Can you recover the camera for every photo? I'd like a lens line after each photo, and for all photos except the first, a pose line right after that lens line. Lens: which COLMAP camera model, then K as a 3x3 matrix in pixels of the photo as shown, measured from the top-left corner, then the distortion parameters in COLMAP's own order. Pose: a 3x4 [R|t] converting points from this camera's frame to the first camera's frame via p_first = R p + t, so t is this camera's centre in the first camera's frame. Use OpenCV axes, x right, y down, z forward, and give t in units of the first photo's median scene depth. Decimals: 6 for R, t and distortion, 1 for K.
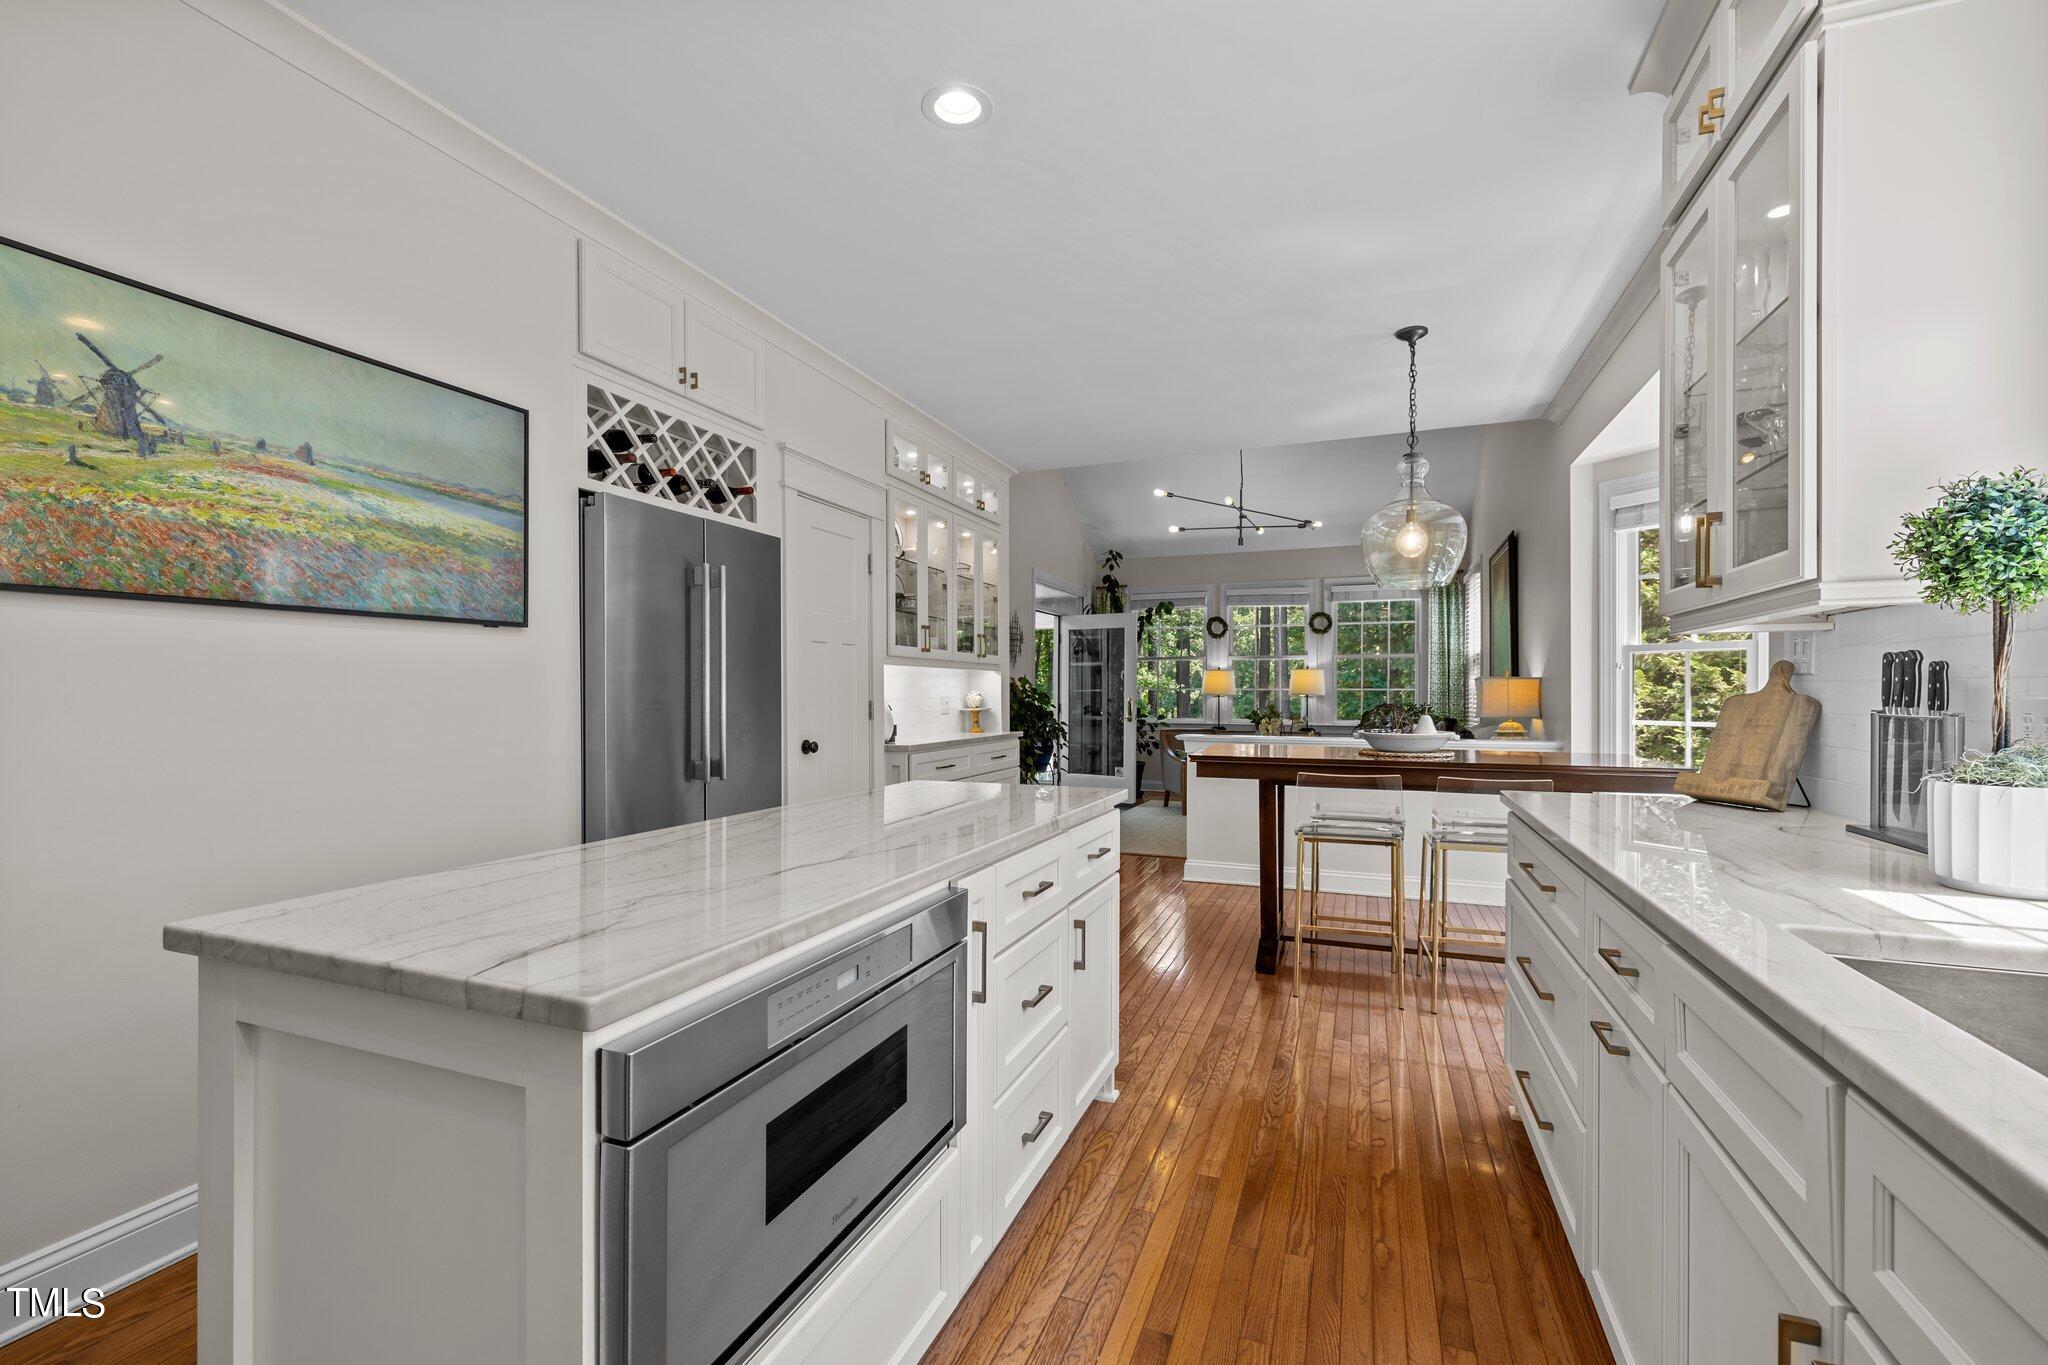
lens RADIAL K [[867.5, 0, 1020.6], [0, 867.5, 697.5], [0, 0, 1]] dist [-0.001083, 0.000003]
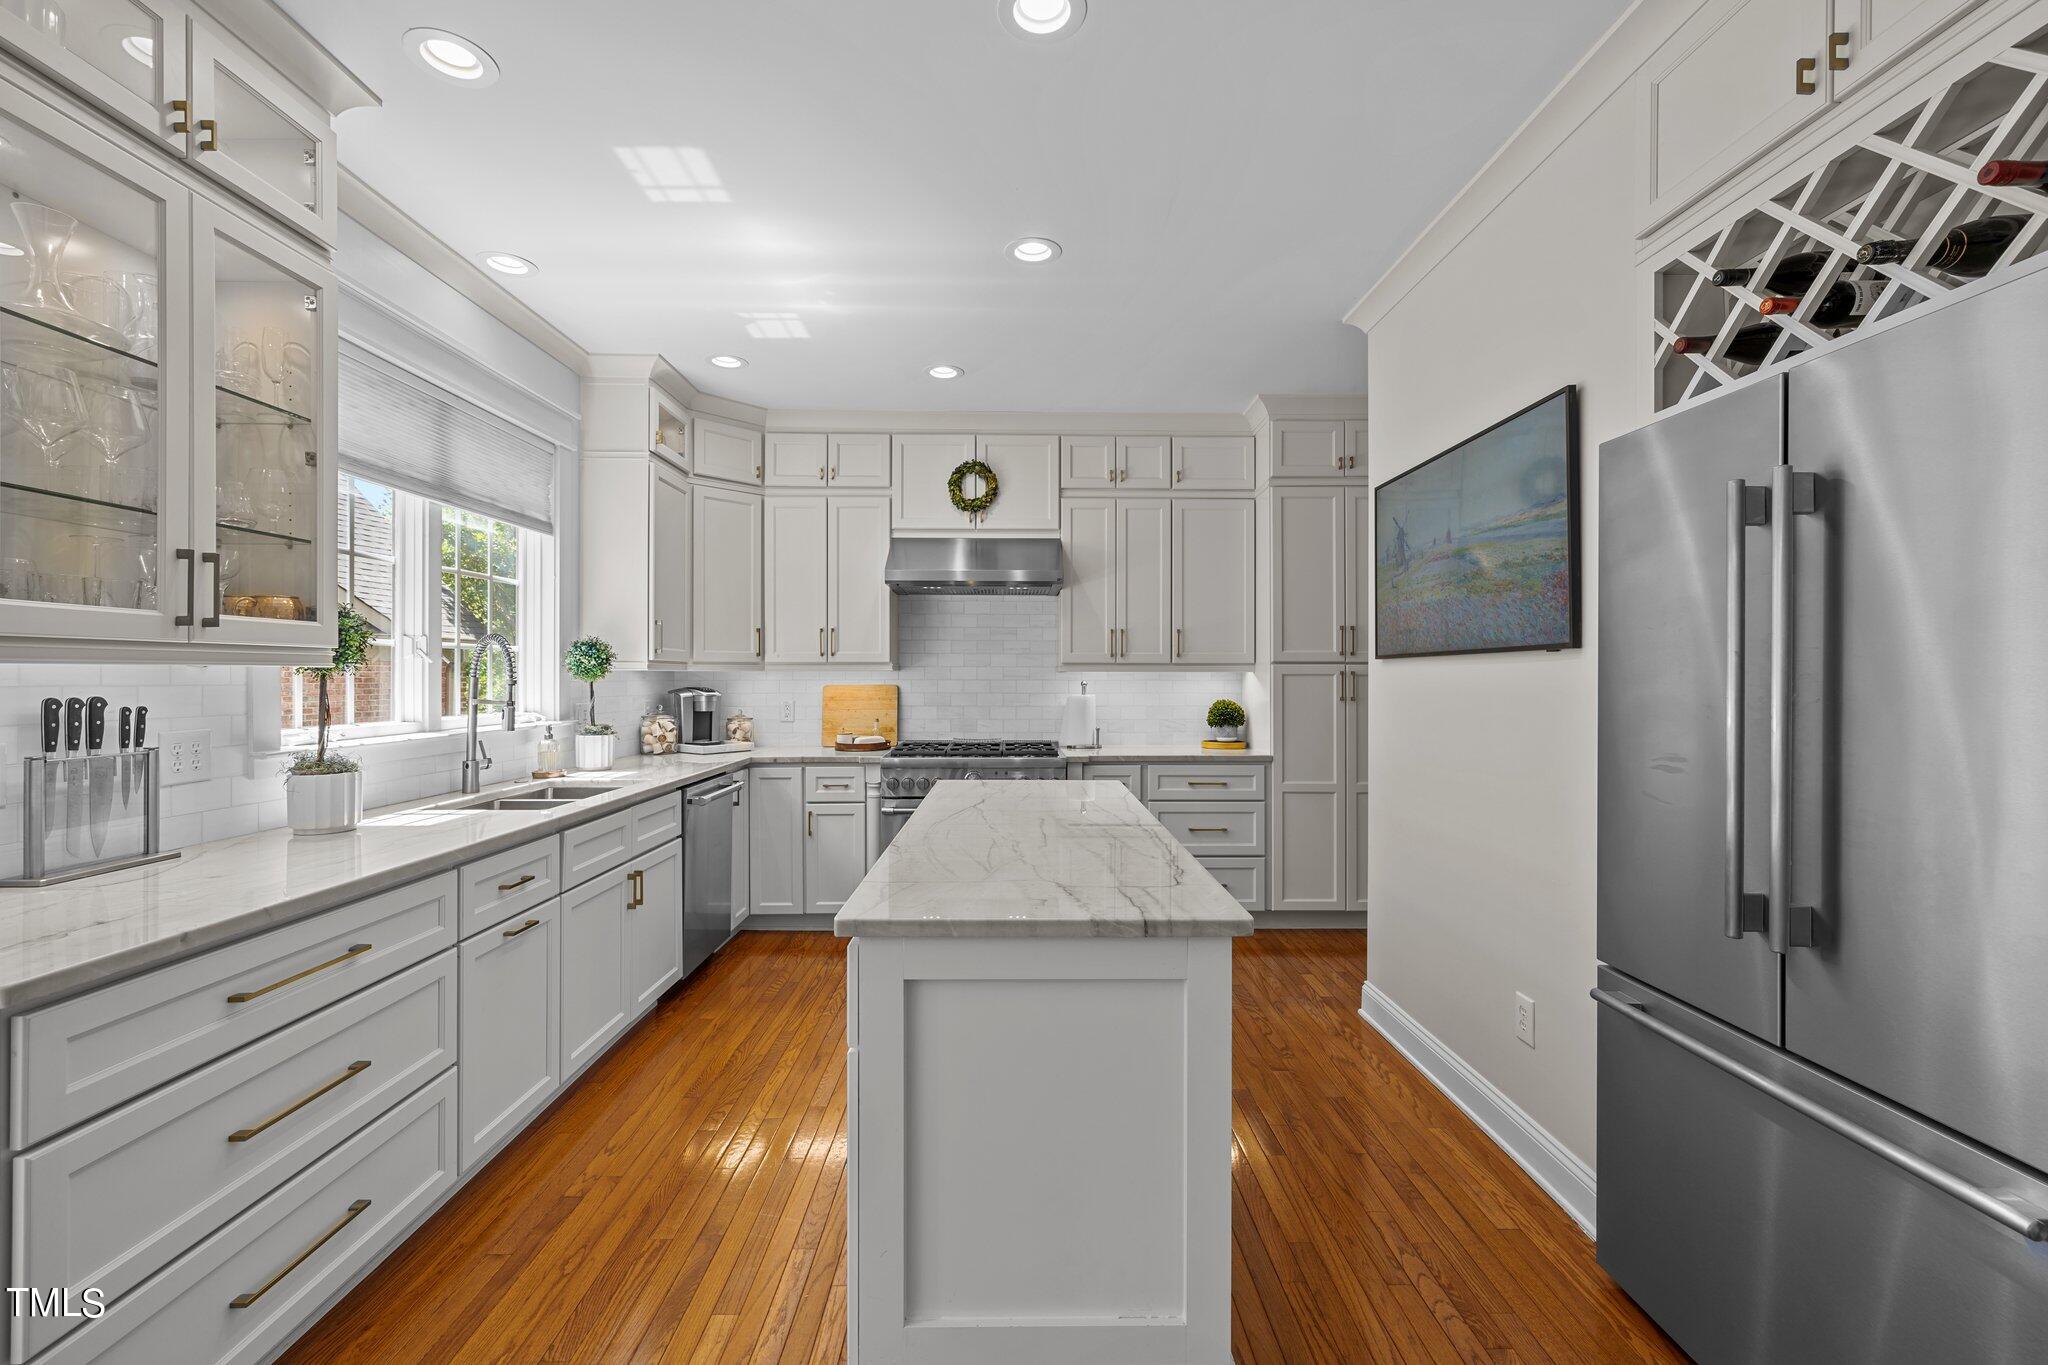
lens RADIAL K [[860.6, 0, 1026.7], [0, 860.6, 676.9], [0, 0, 1]] dist [0.000223, 0.000390]
pose [[-0.922732, -0.000015, -0.385441, 0.064283], [-0.002938, 0.999971, 0.006995, -0.016551], [0.385430, 0.007587, -0.922706, 0.448819]]
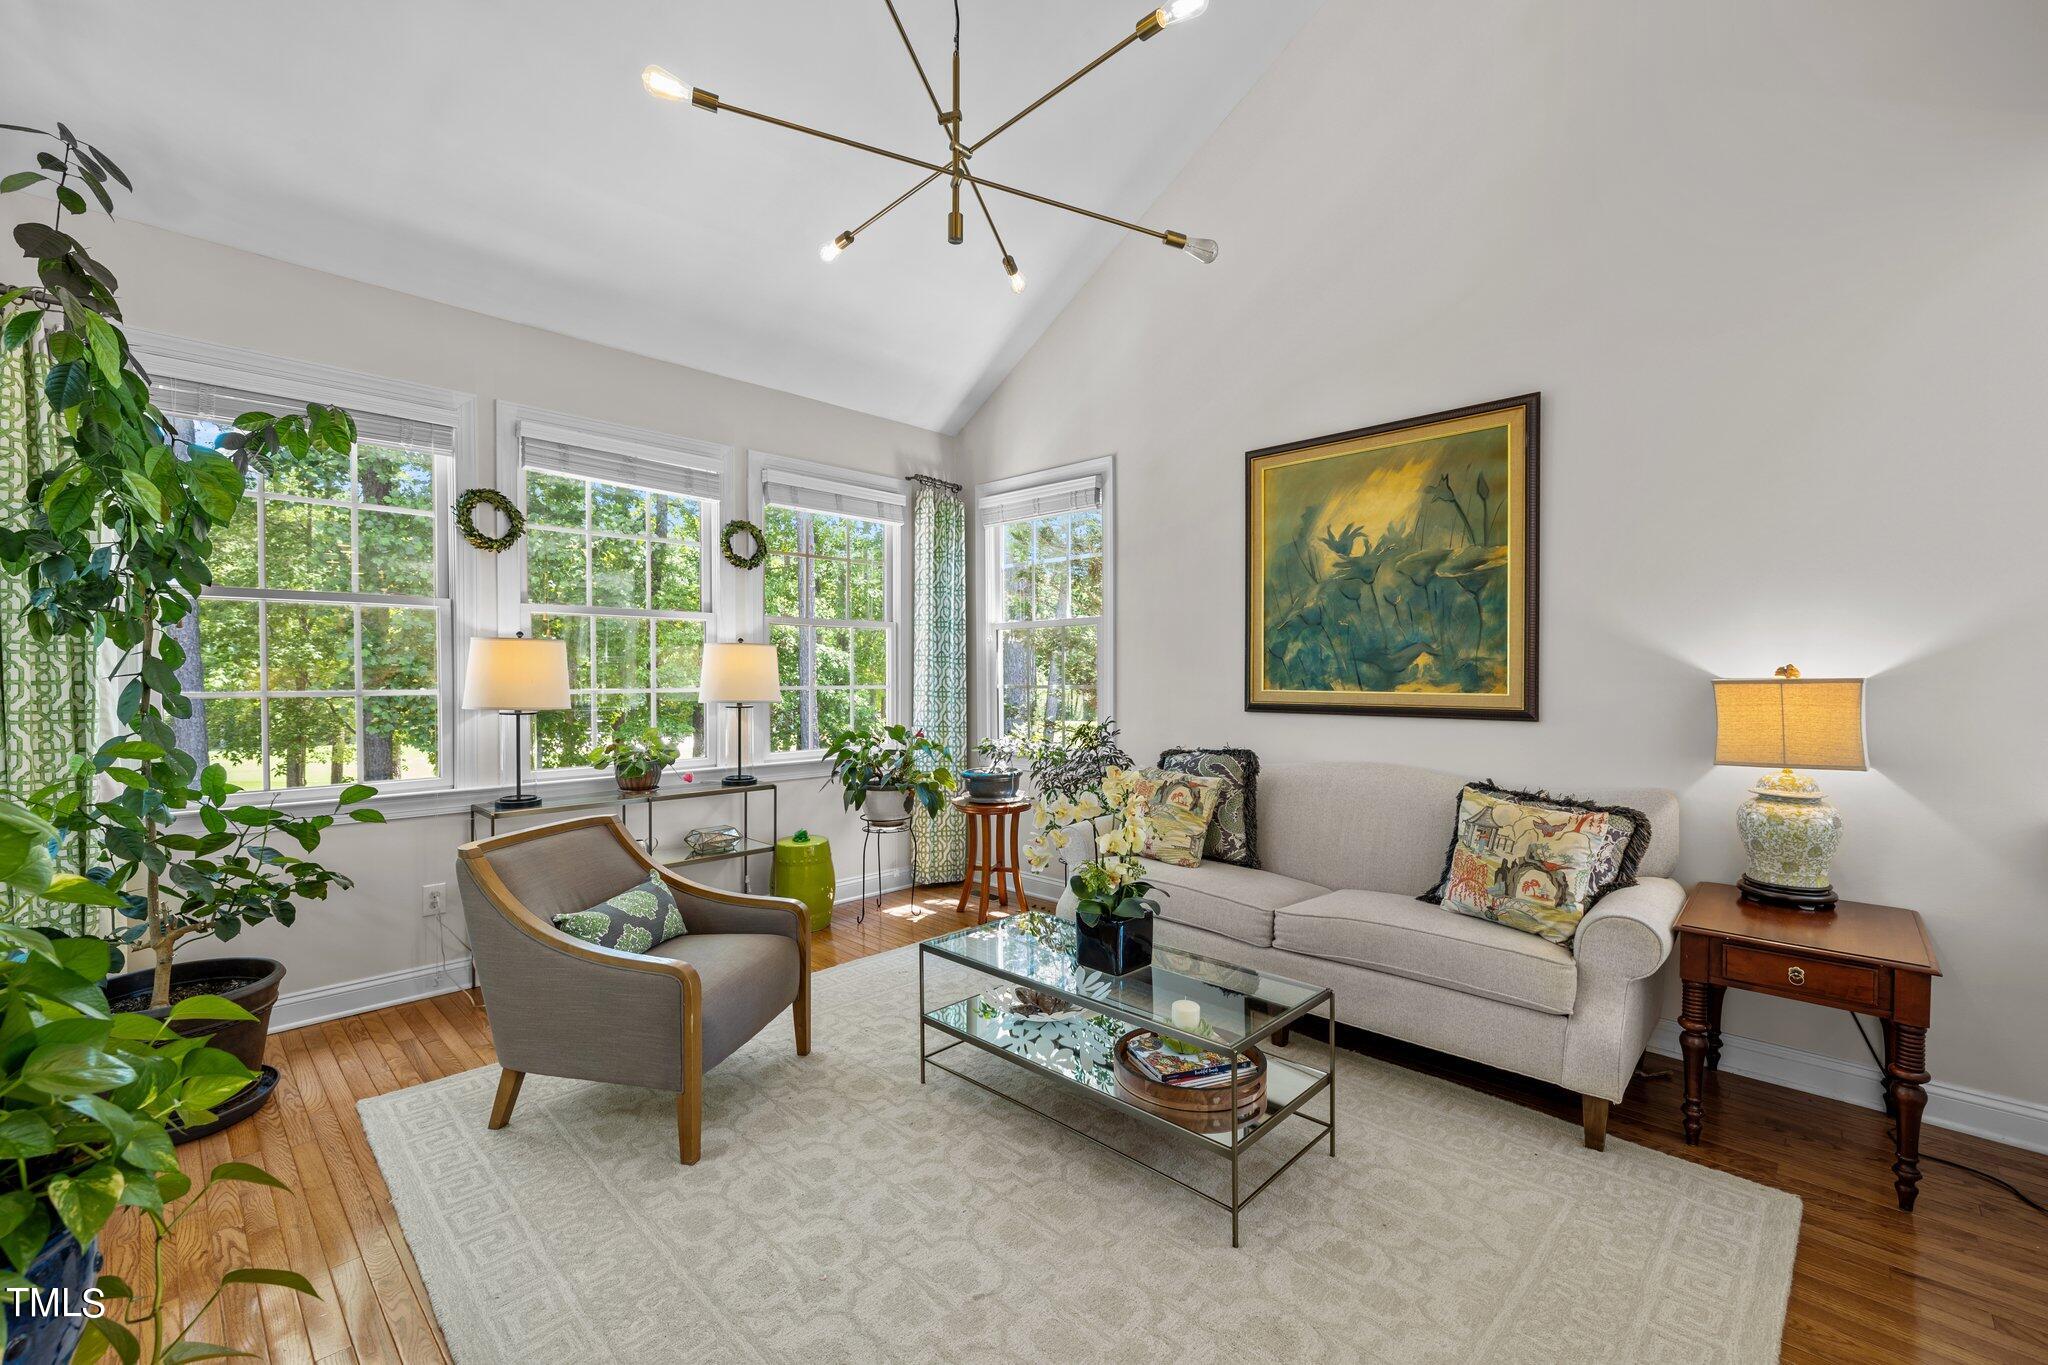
lens RADIAL K [[865.7, 0, 1012.4], [0, 865.7, 676.0], [0, 0, 1]] dist [0.000281, 0.000376]
pose [[0.395687, -0.001859, 0.918384, -0.022449], [0.004282, 0.999991, 0.000179, -0.016873], [-0.918376, 0.003862, 0.395691, 0.744744]]
